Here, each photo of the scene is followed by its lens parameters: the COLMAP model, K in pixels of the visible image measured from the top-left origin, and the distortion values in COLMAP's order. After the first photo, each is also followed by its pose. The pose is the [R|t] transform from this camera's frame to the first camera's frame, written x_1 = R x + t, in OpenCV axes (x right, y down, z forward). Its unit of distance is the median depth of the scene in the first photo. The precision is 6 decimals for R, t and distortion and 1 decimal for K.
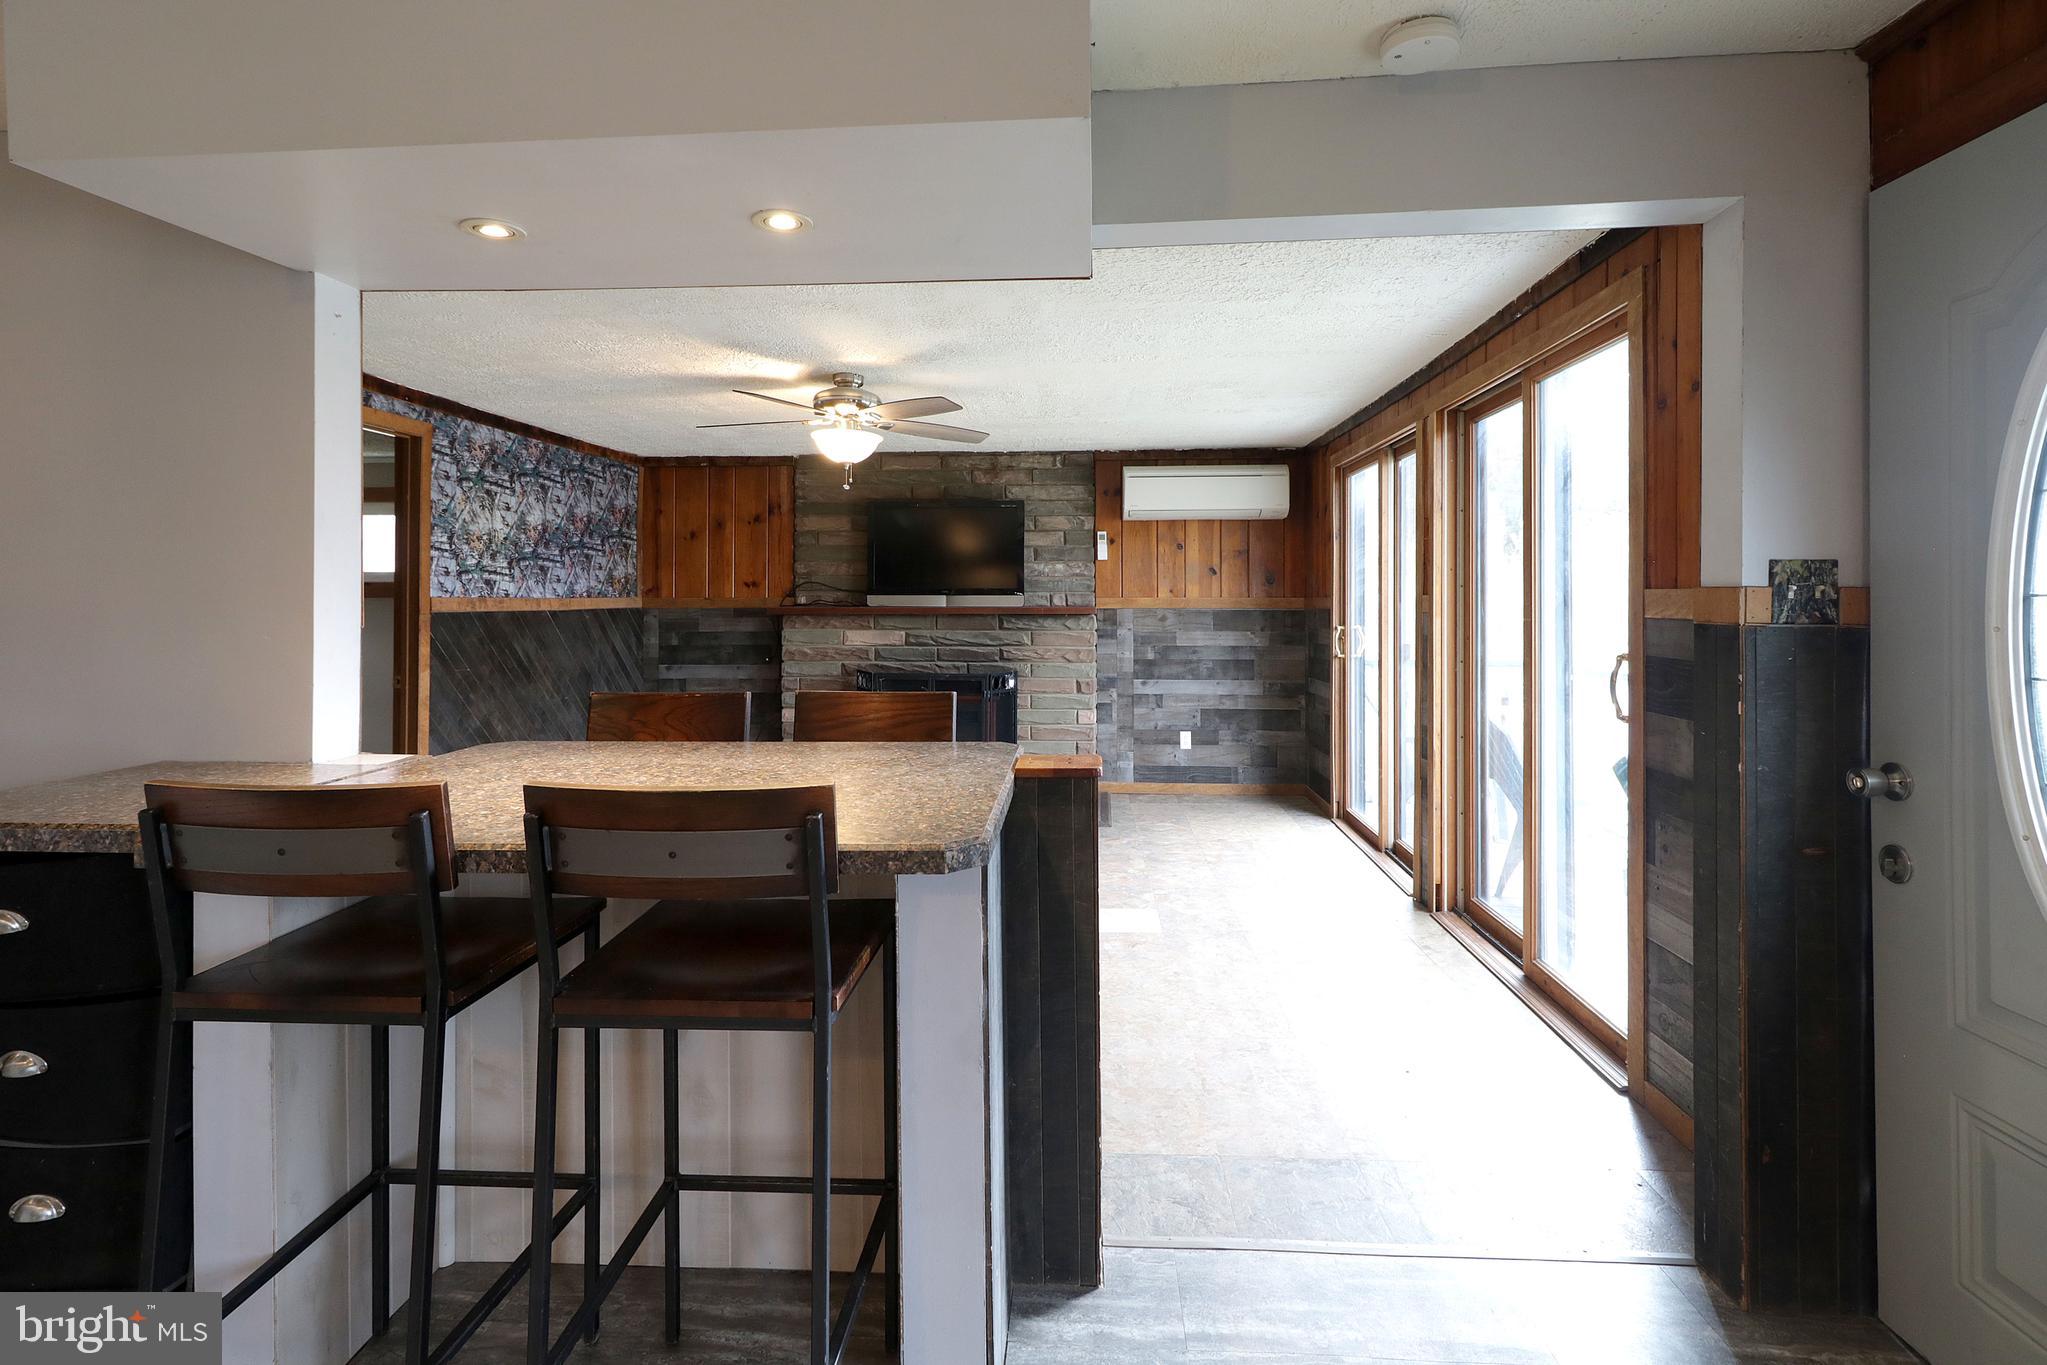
lens RADIAL K [[988.3, 0, 1022.4], [0, 988.3, 596.4], [0, 0, 1]] dist [0.008339, -0.001910]
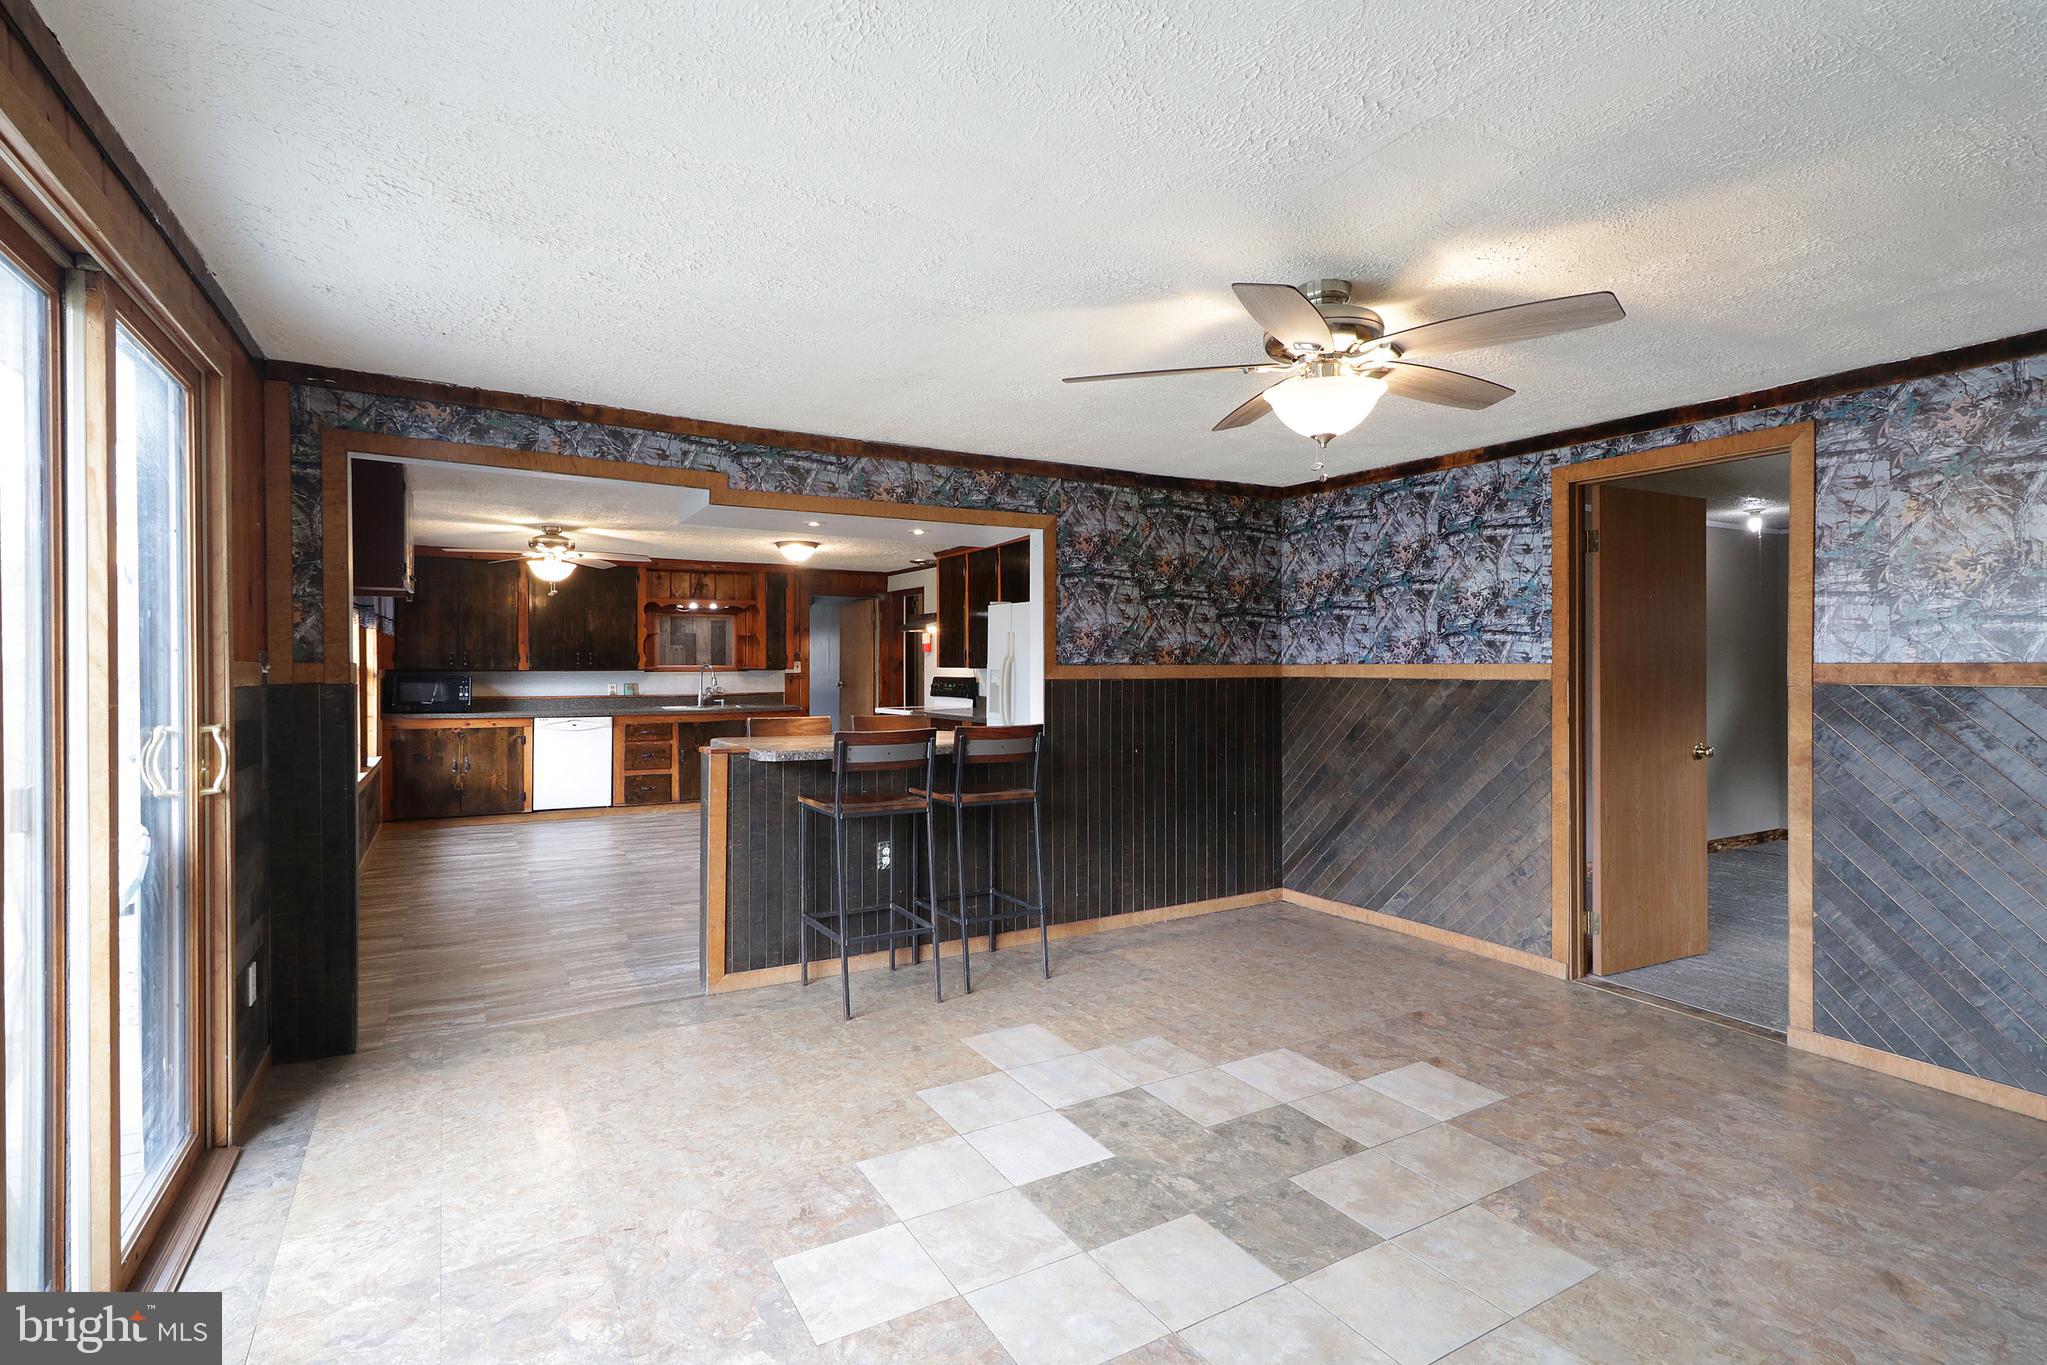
lens RADIAL K [[988.3, 0, 1014.6], [0, 988.3, 670.0], [0, 0, 1]] dist [0.008339, -0.001910]
pose [[-0.836719, 0.002877, -0.547625, 0.197979], [0.003381, 0.999994, 0.000087, 0.002524], [0.547622, -0.001779, -0.836724, 0.919870]]
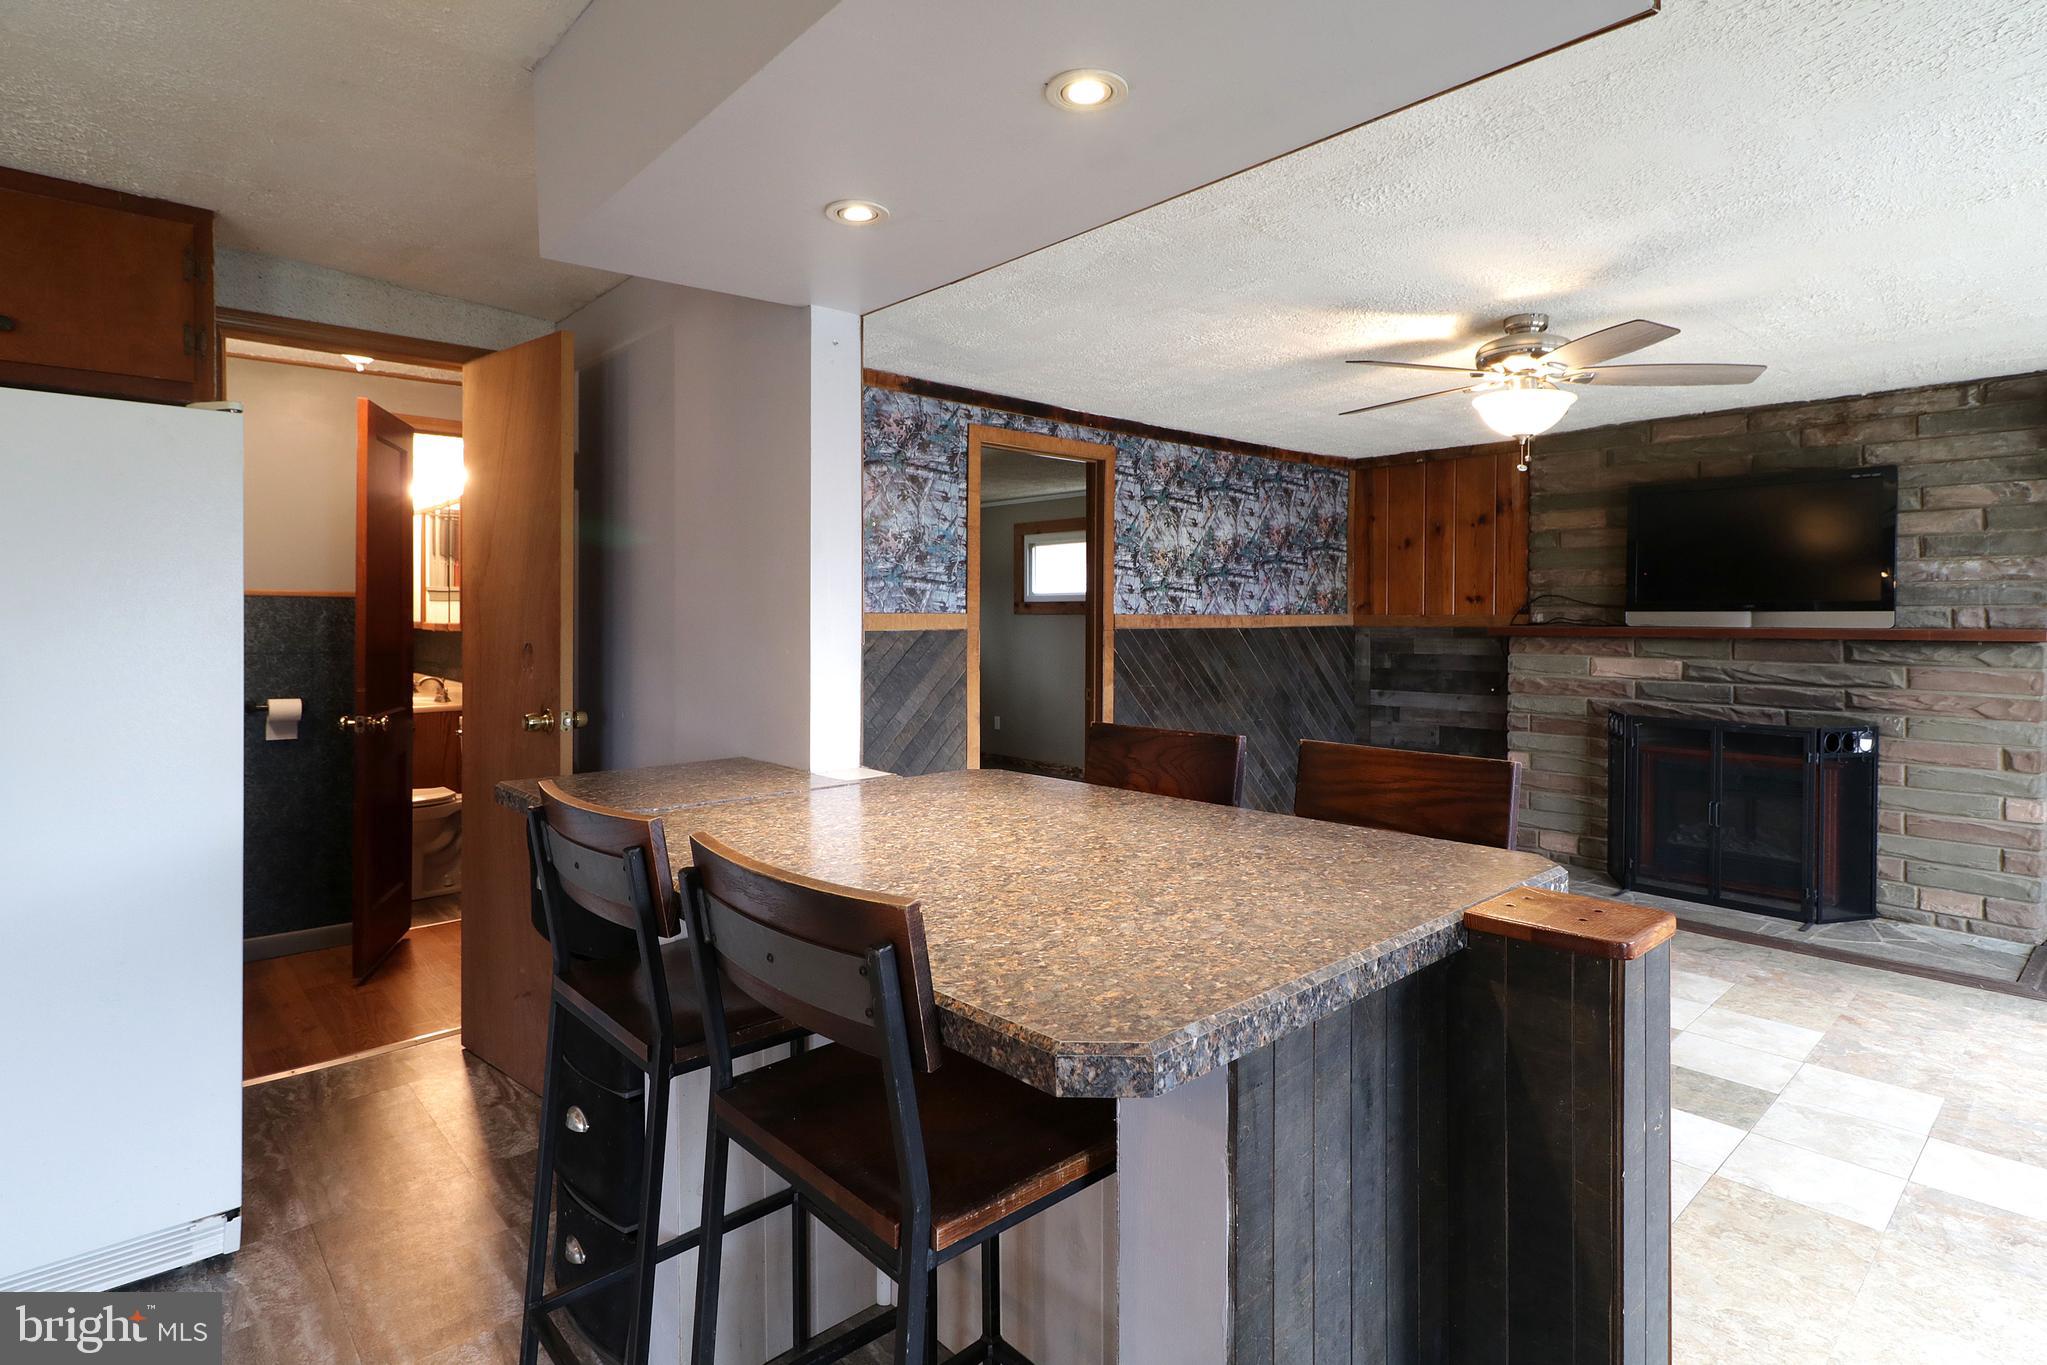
lens RADIAL K [[1041.0, 0, 1031.2], [0, 1041.0, 625.7], [0, 0, 1]] dist [-0.002997, 0.004133]
pose [[0.719454, 0.007111, -0.694503, 0.067908], [0.001405, 0.999931, 0.011694, -0.000218], [0.694538, -0.009389, 0.719394, 0.113863]]
